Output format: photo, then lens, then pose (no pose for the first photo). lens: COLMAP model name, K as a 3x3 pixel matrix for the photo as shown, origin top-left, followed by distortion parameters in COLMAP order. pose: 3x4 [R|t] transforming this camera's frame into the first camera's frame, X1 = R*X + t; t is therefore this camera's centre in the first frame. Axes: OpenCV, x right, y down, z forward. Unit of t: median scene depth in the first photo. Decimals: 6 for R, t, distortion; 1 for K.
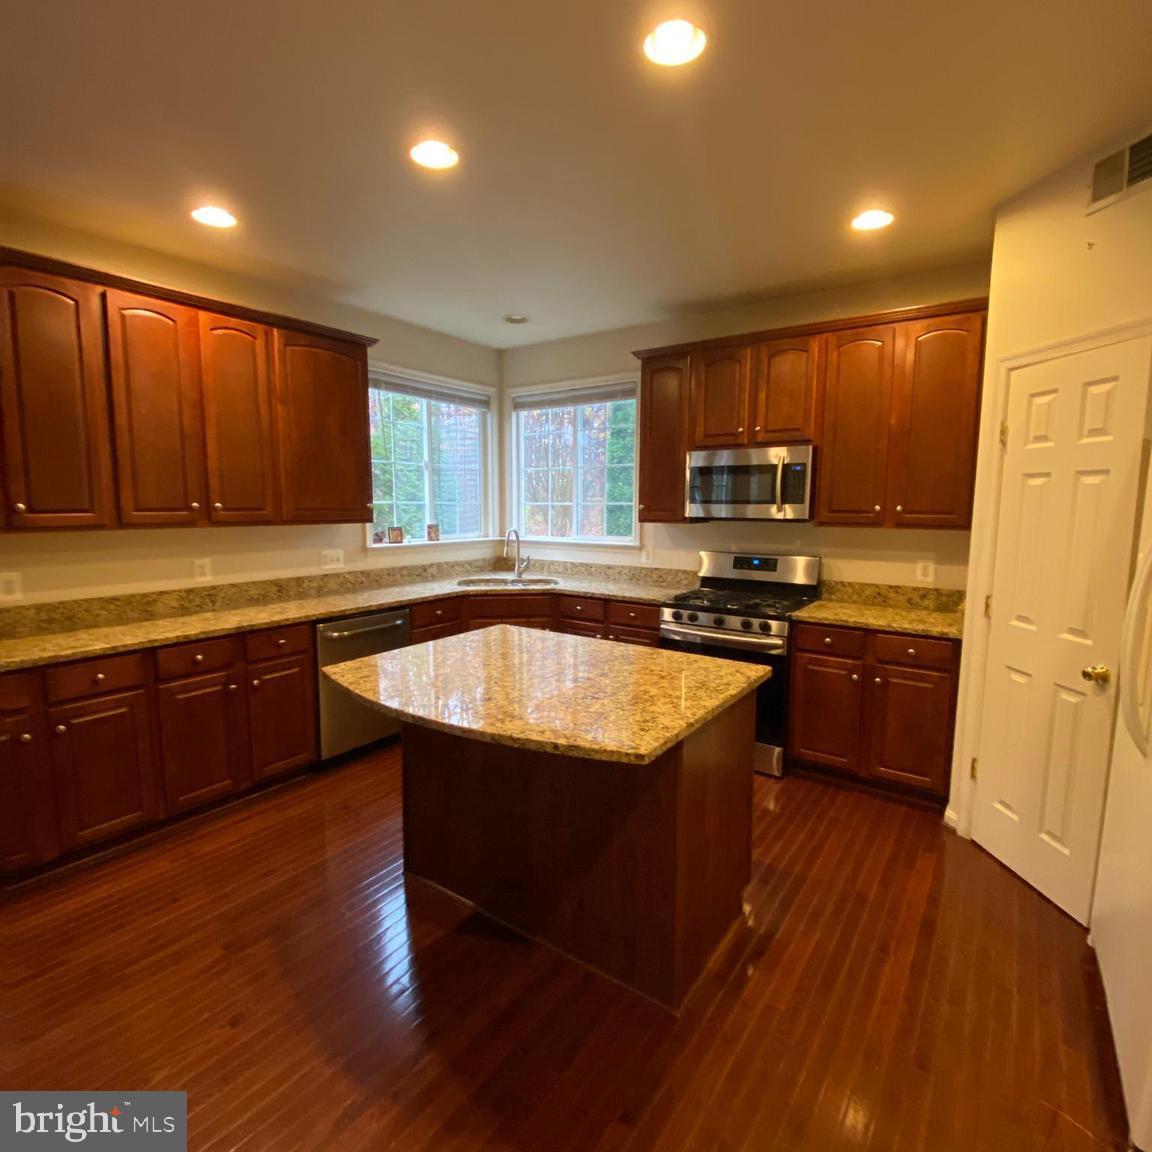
lens RADIAL K [[611.8, 0, 576.0], [0, 611.8, 576.0], [0, 0, 1]] dist [0.001615, -0.000418]
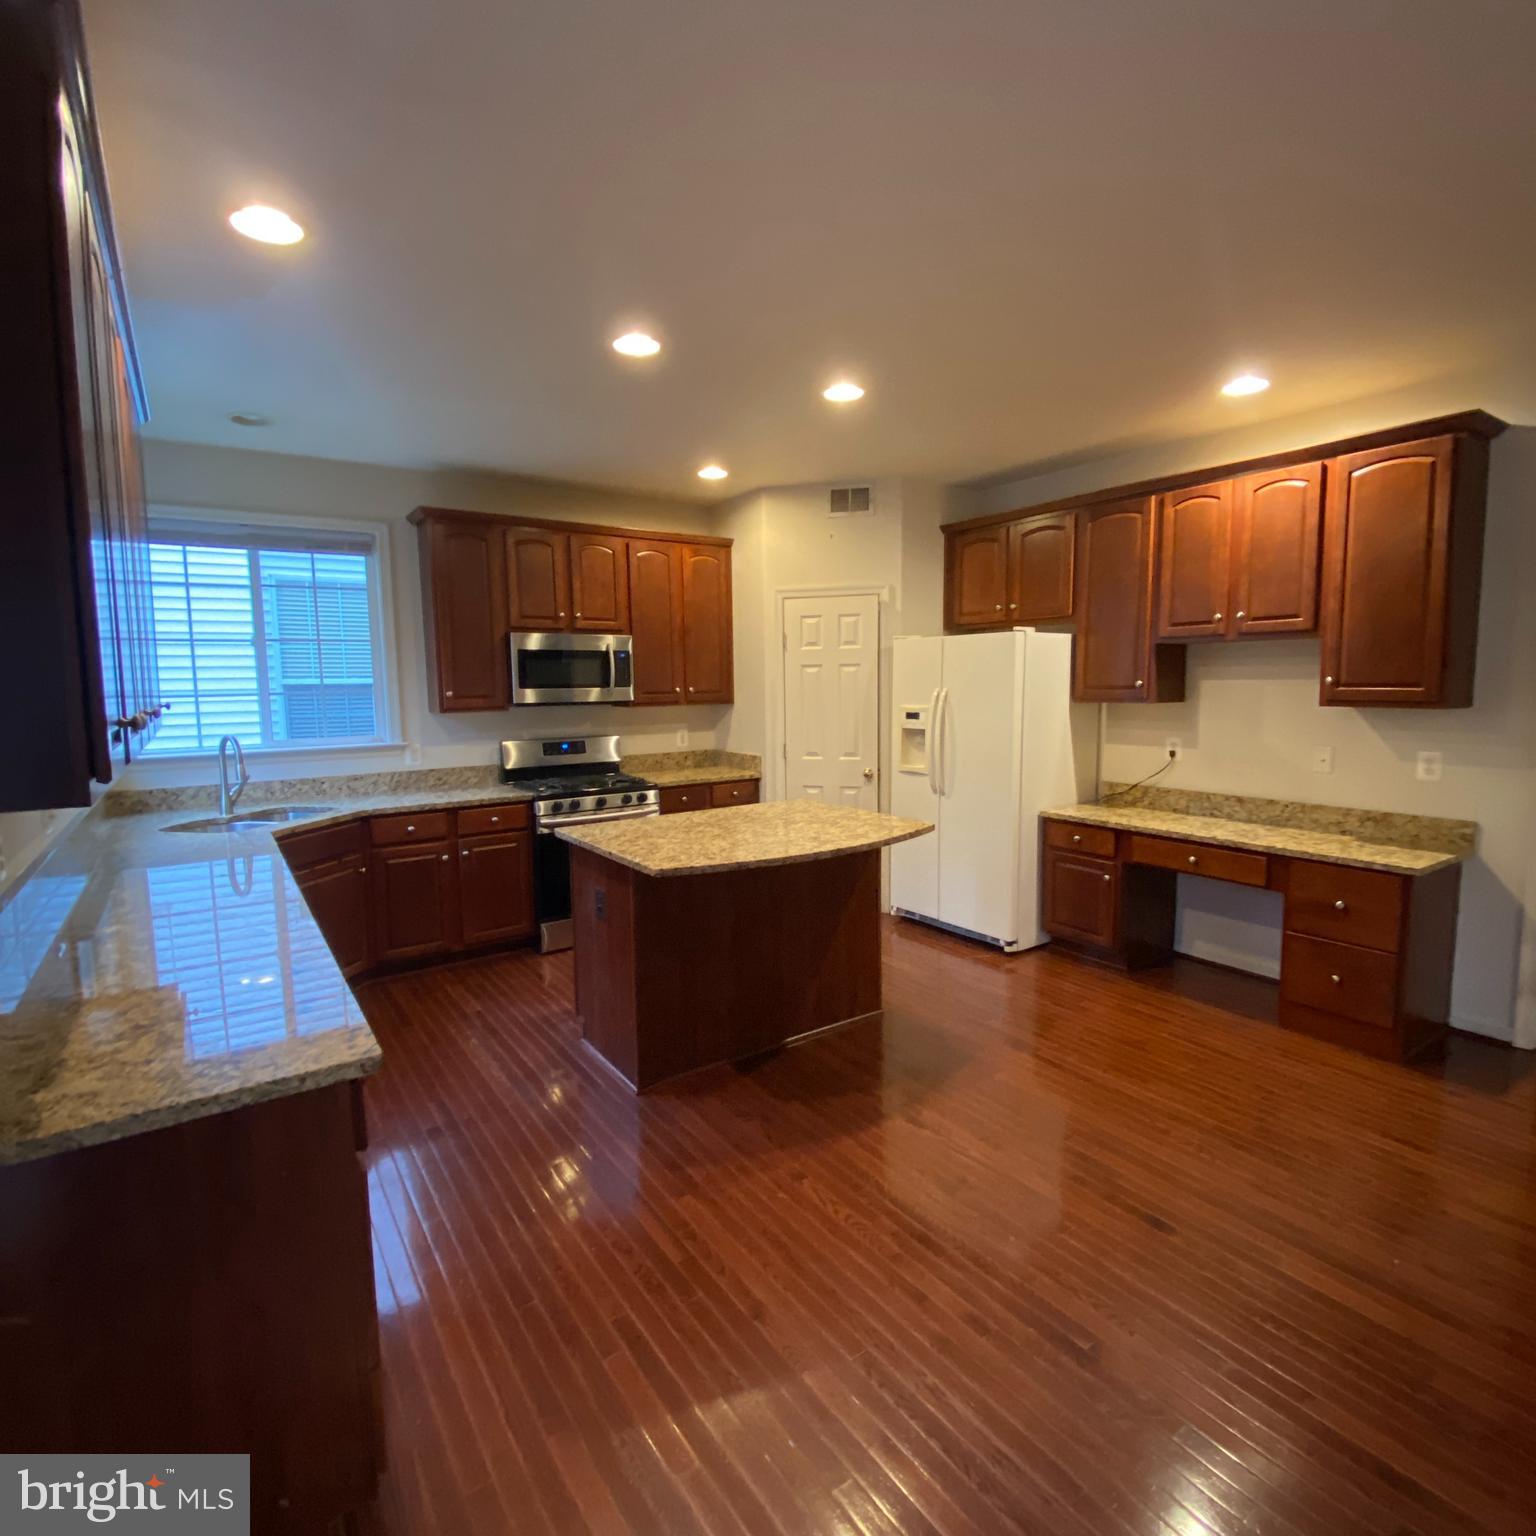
lens RADIAL K [[815.7, 0, 768.0], [0, 815.7, 768.0], [0, 0, 1]] dist [0.001615, -0.000418]
pose [[0.337351, -0.108313, 0.935127, -0.889875], [0.130297, 0.989170, 0.067568, -0.036215], [-0.932318, 0.099050, 0.347810, 0.242742]]
